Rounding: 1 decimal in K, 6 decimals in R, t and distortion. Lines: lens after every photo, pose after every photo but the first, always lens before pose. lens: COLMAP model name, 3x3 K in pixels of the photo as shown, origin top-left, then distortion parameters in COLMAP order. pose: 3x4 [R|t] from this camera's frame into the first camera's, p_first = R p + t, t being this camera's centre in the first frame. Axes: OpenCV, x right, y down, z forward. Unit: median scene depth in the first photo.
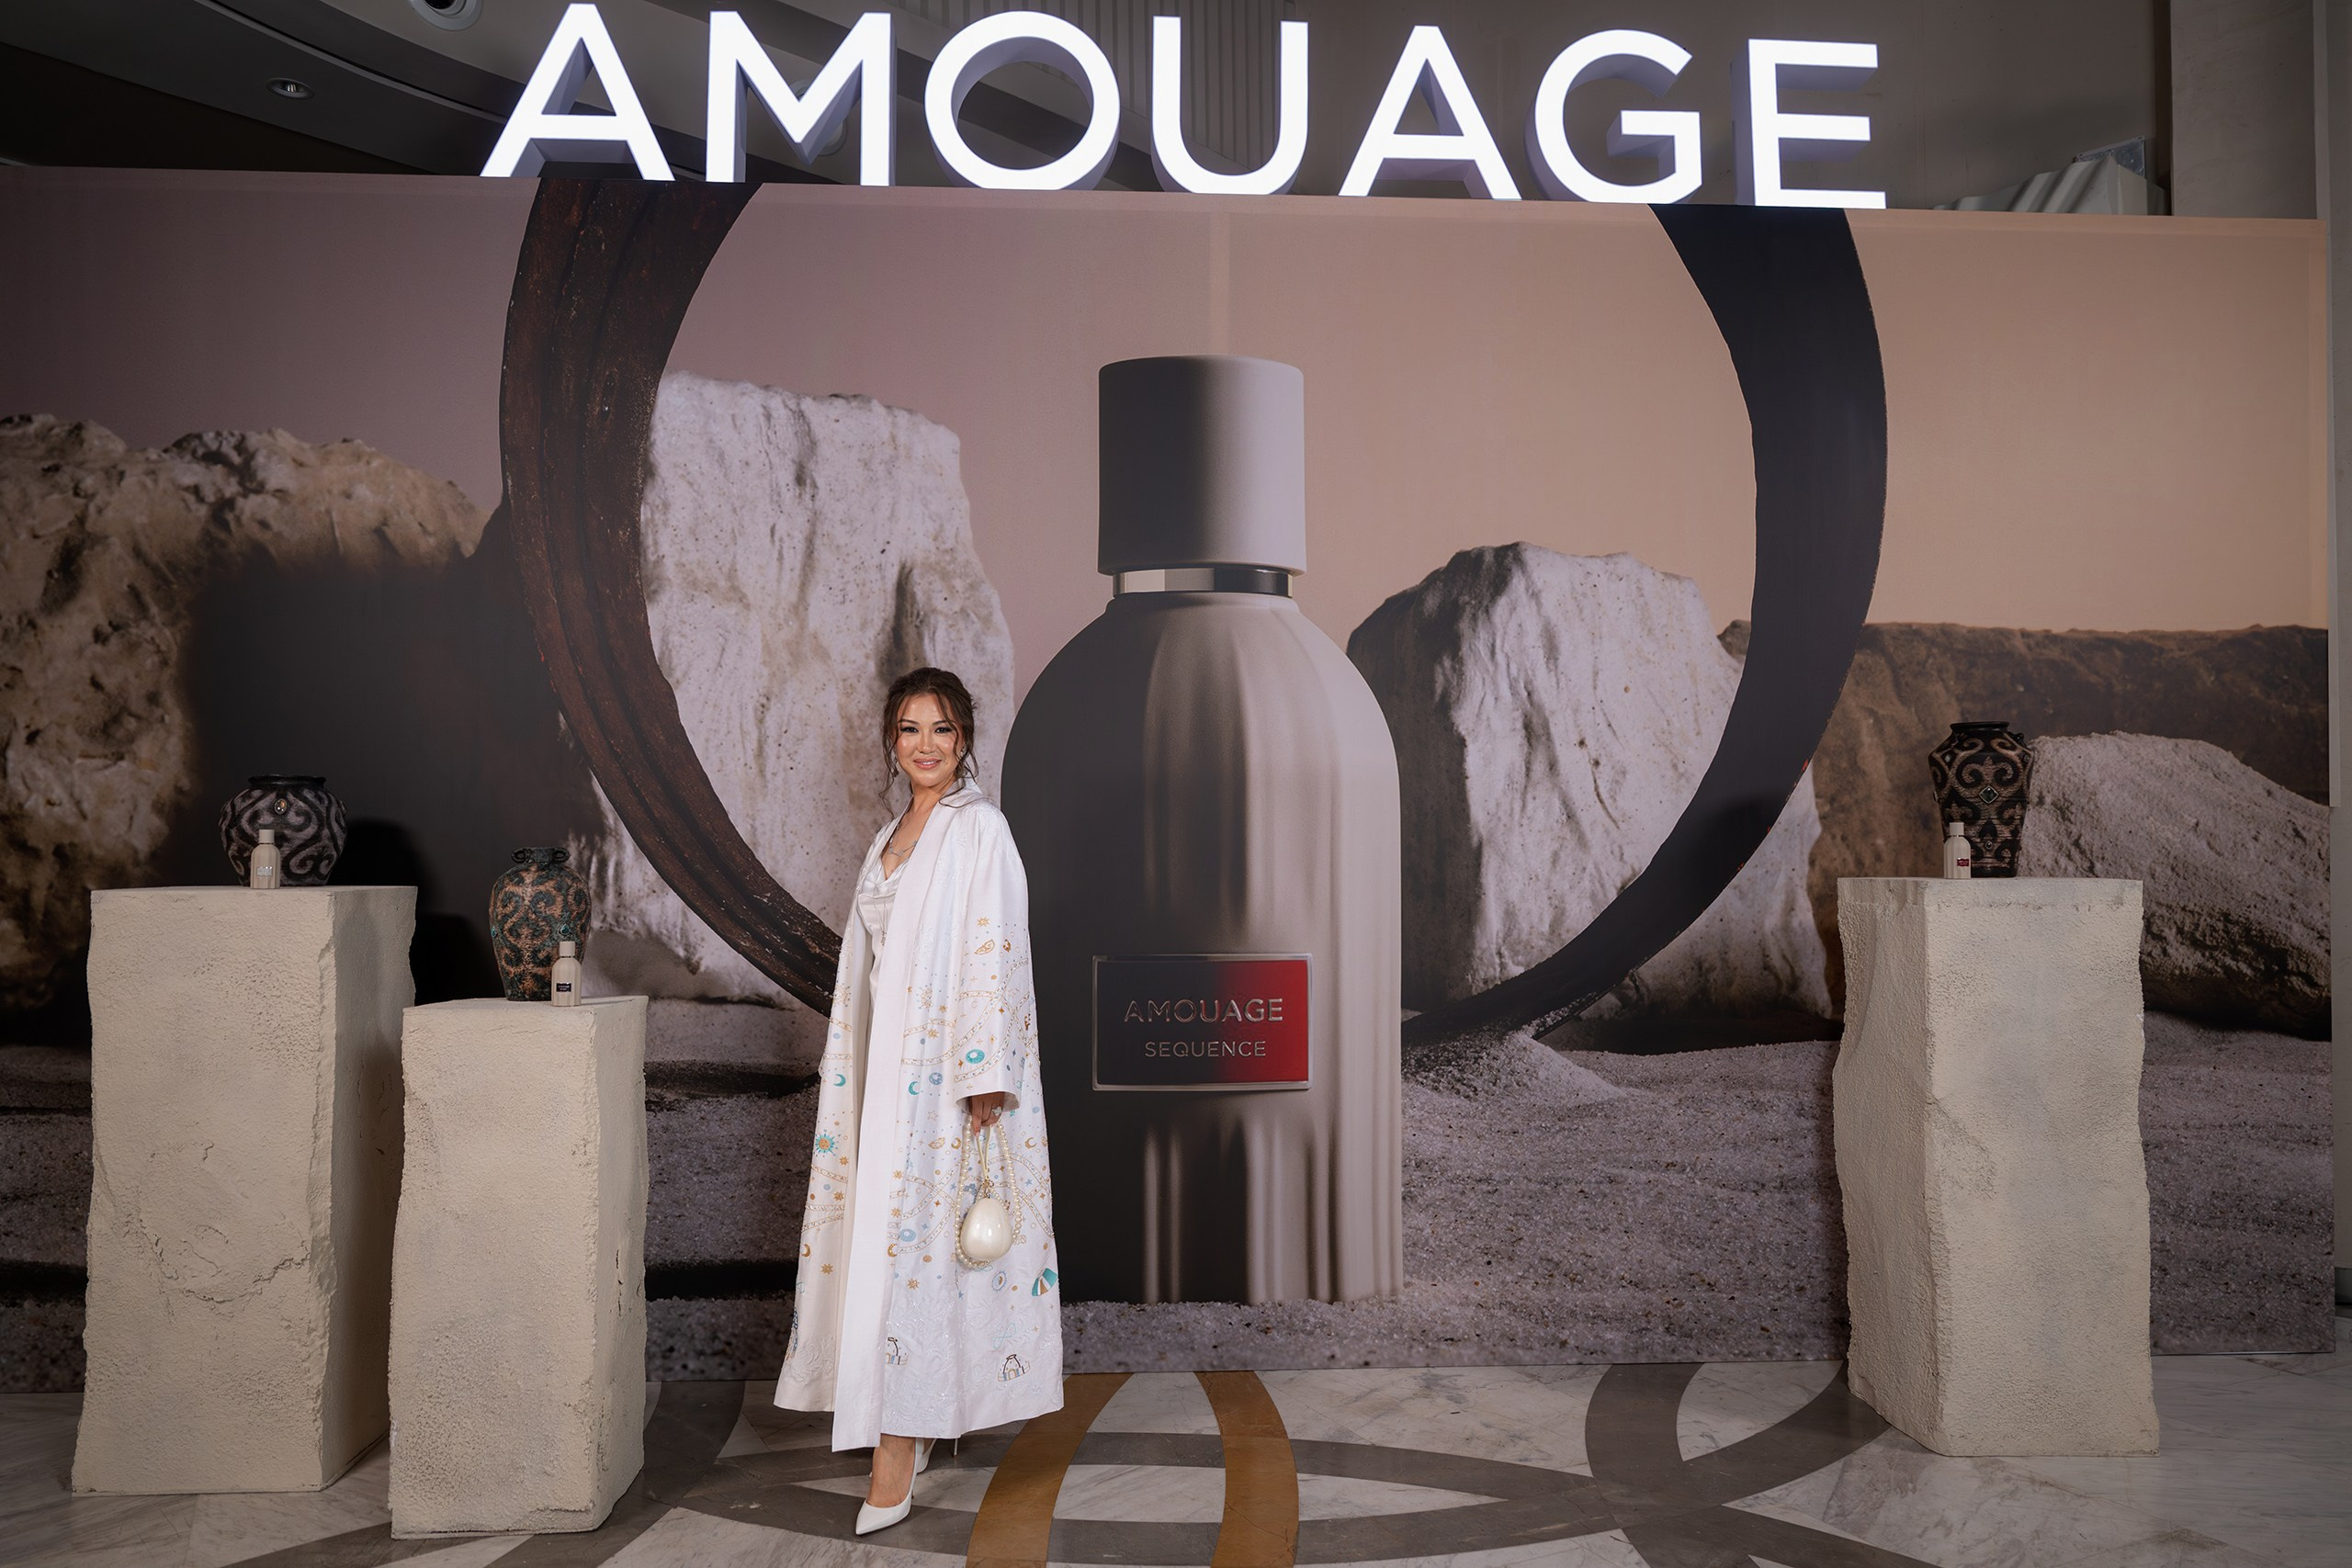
lens RADIAL K [[1670.0, 0, 1167.4], [0, 1670.0, 796.0], [0, 0, 1]] dist [-0.003271, 0.008358]
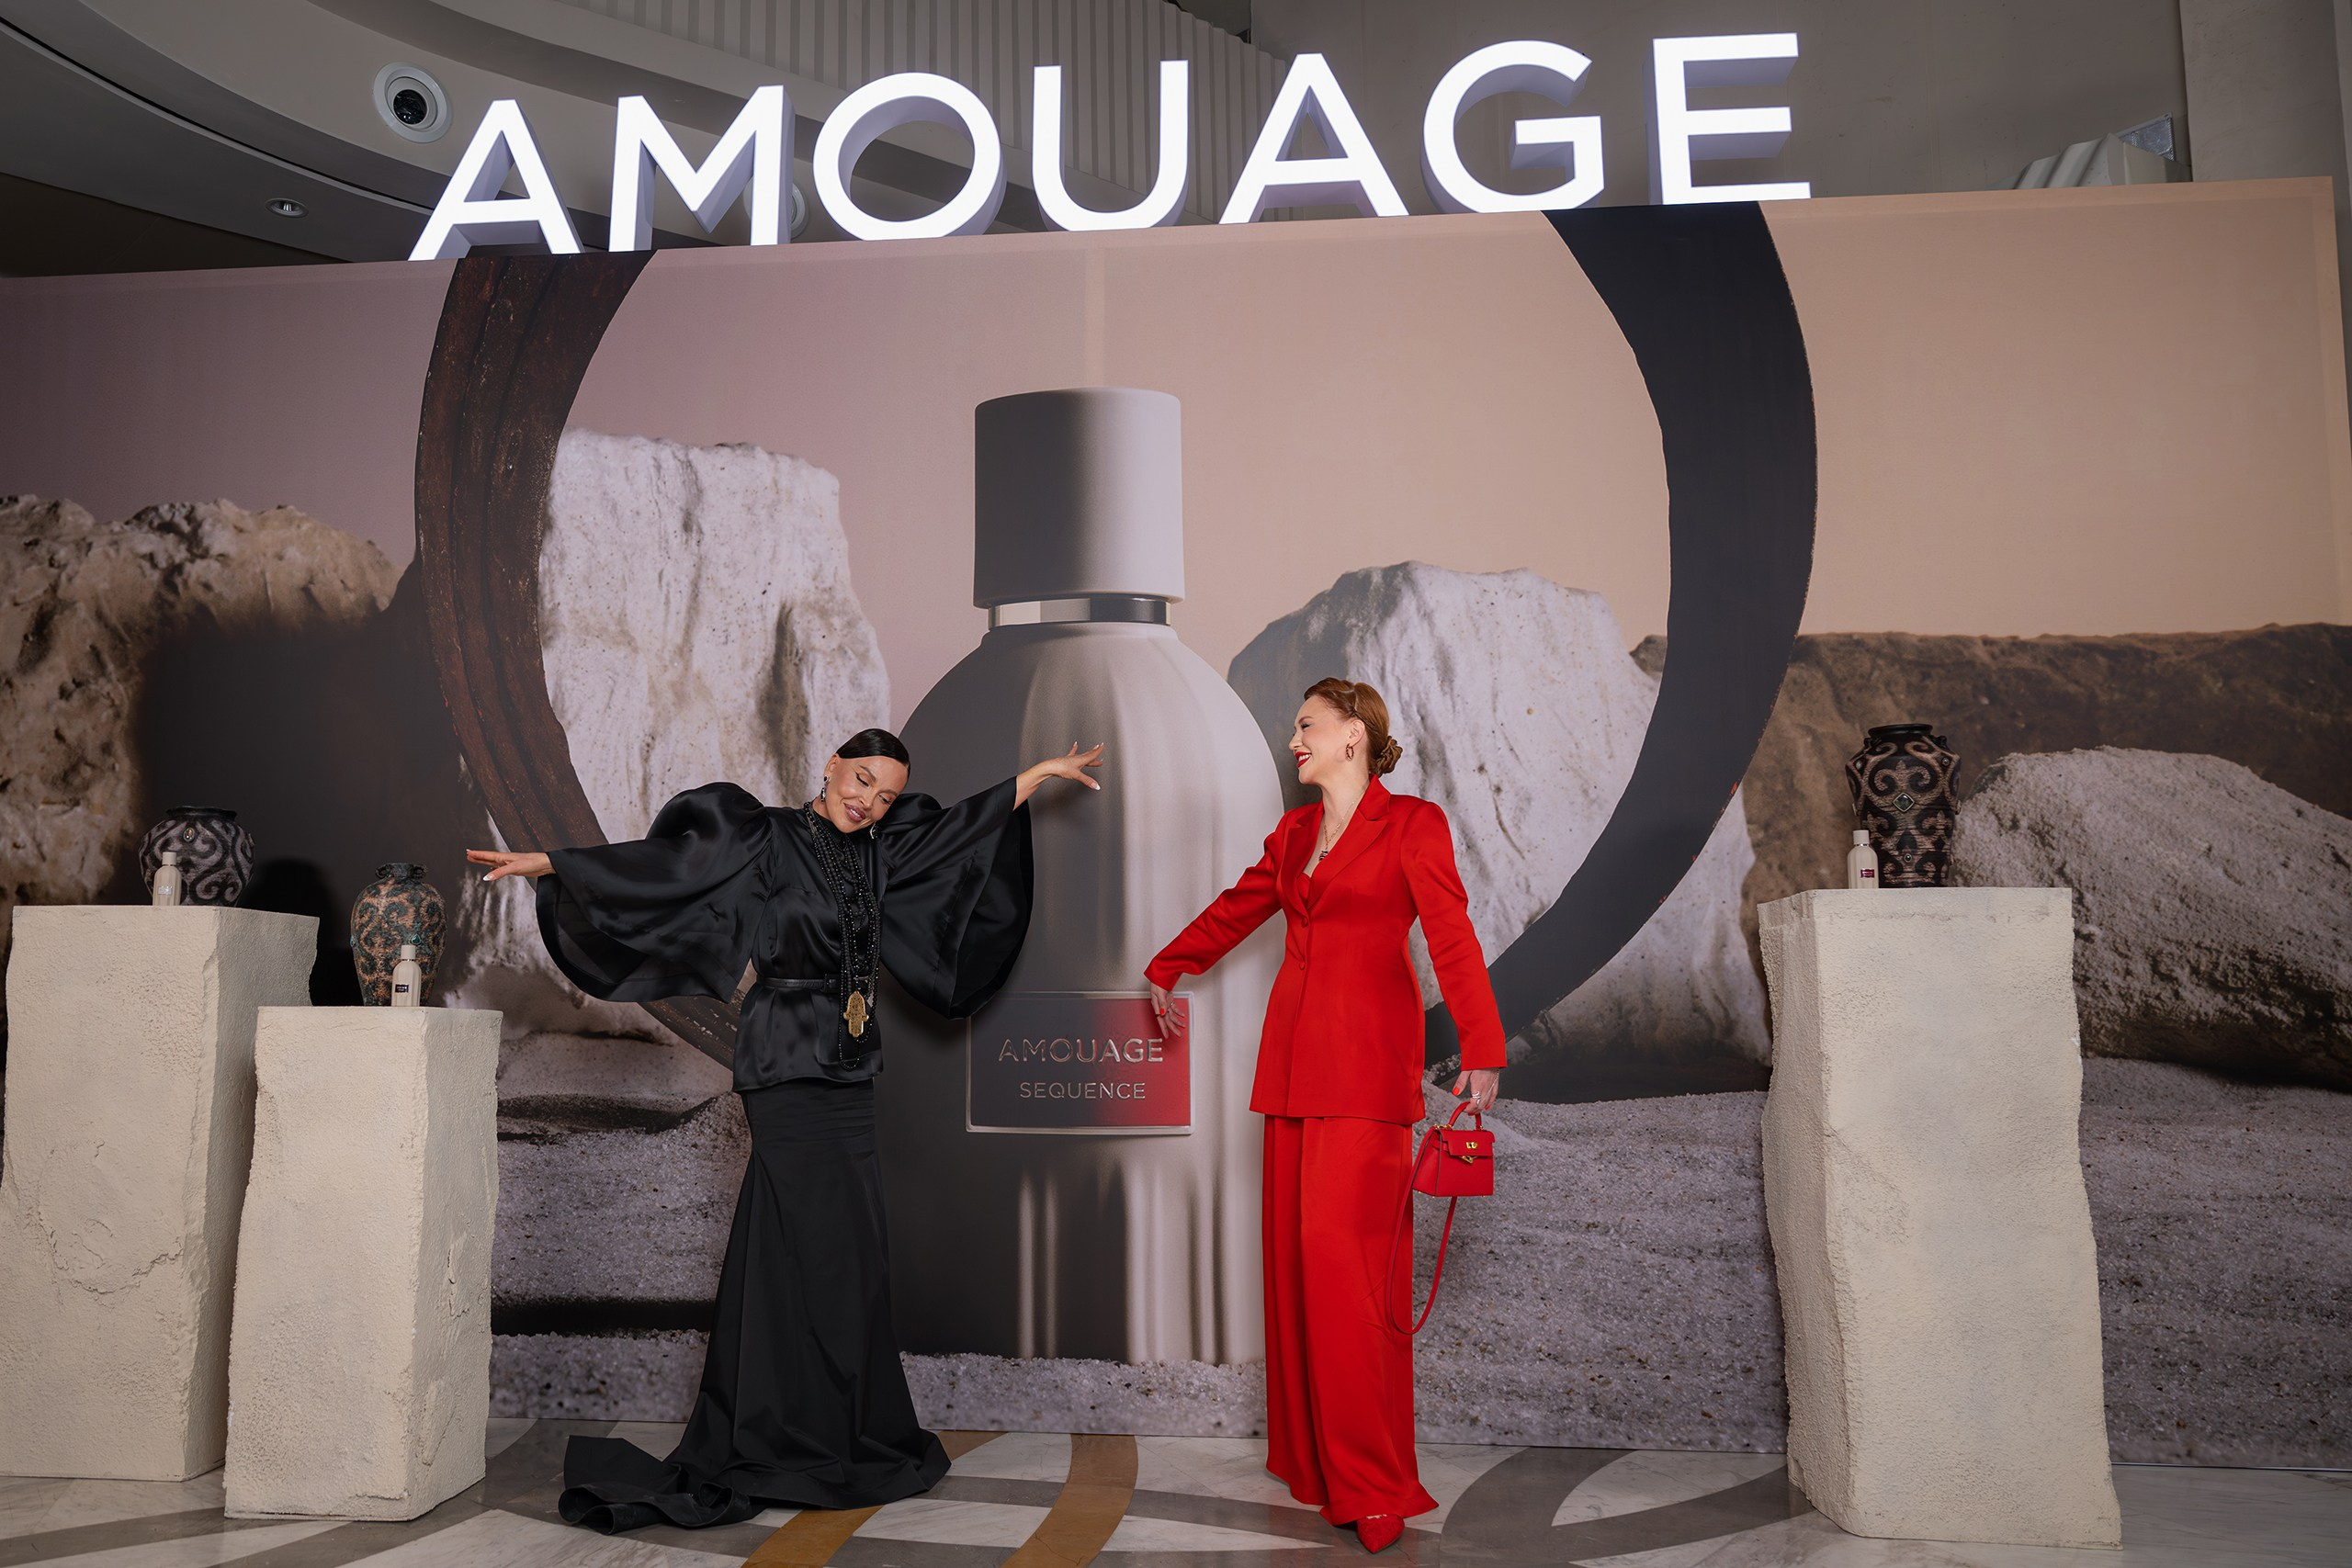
lens RADIAL K [[1819.4, 0, 1026.8], [0, 1819.4, 792.3], [0, 0, 1]] dist [-0.002720, 0.008899]
pose [[0.985814, -0.017646, -0.166912, 0.169813], [0.002538, 0.995911, -0.090303, 0.075149], [0.167823, 0.088599, 0.981828, -0.050952]]
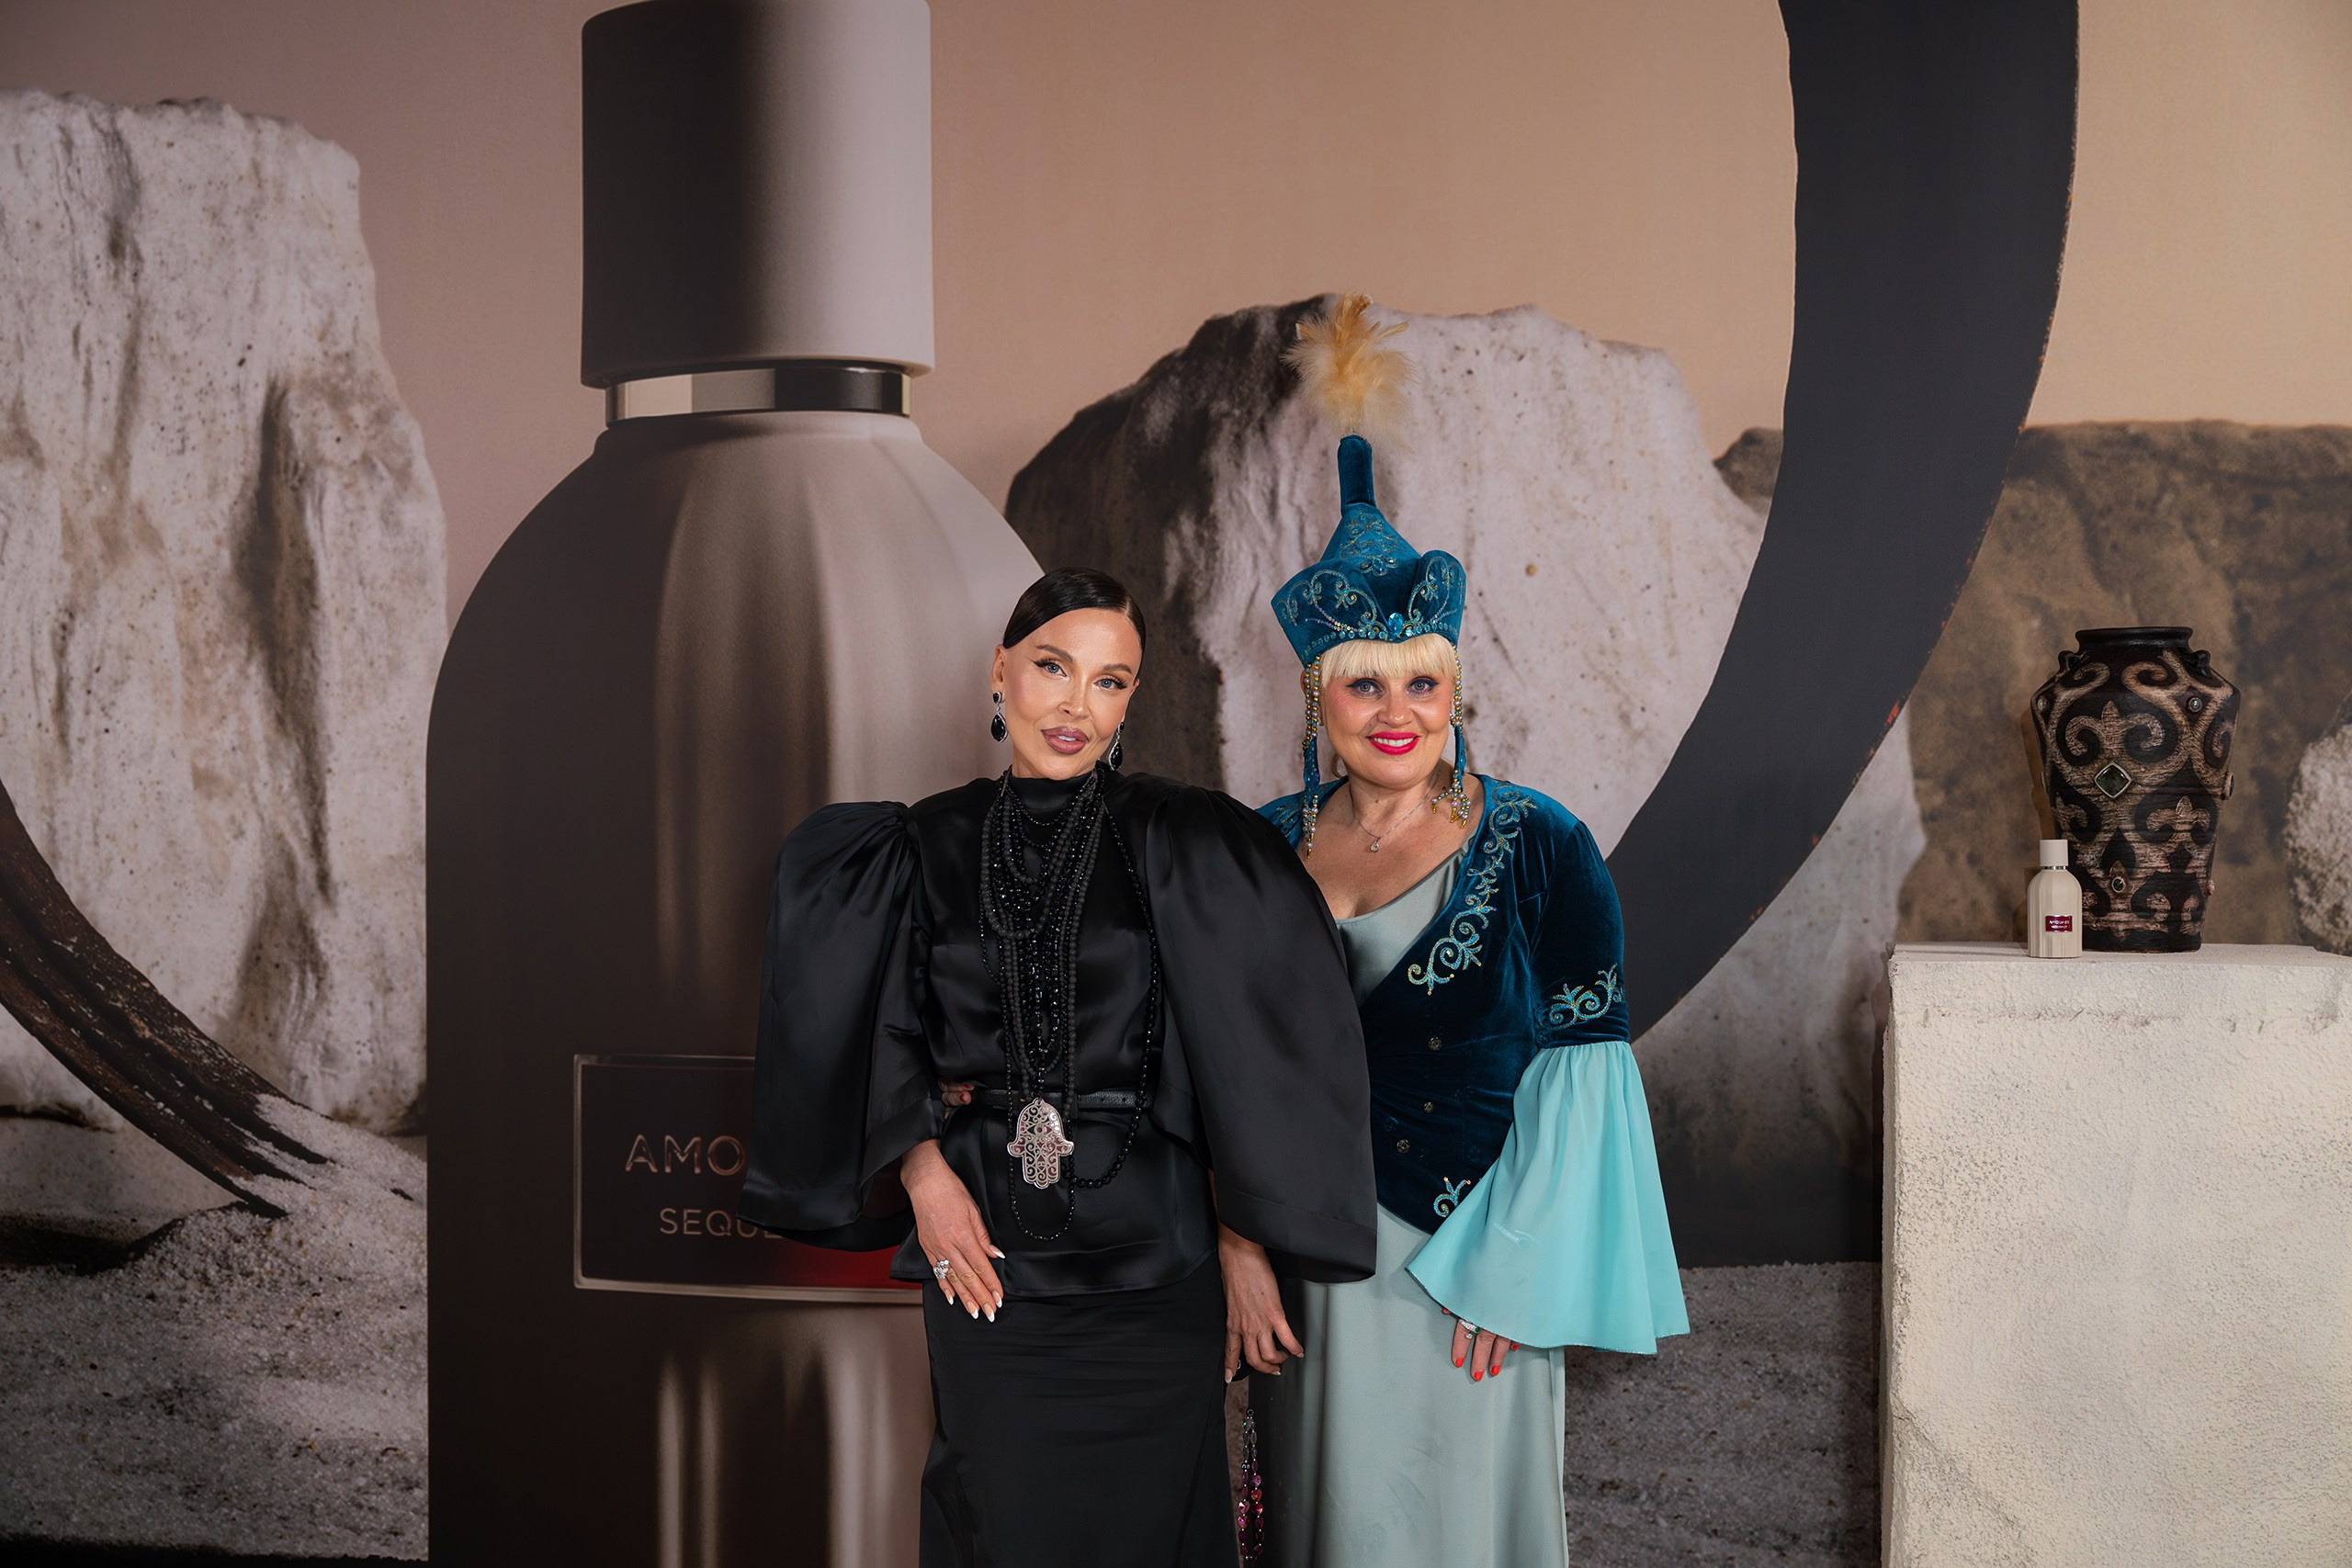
lens RADIAL K [[2674.5, 0, 1174.8], [0, 2674.5, 795.6], [0, 0, 1]] dist [0.004899, -0.006739]
pose [[0.964377, 0.002105, -0.264523, 0.397543], [0.004880, 0.999657, 0.025749, -0.015978], [0.264486, -0.026123, 0.964036, 0.169943]]
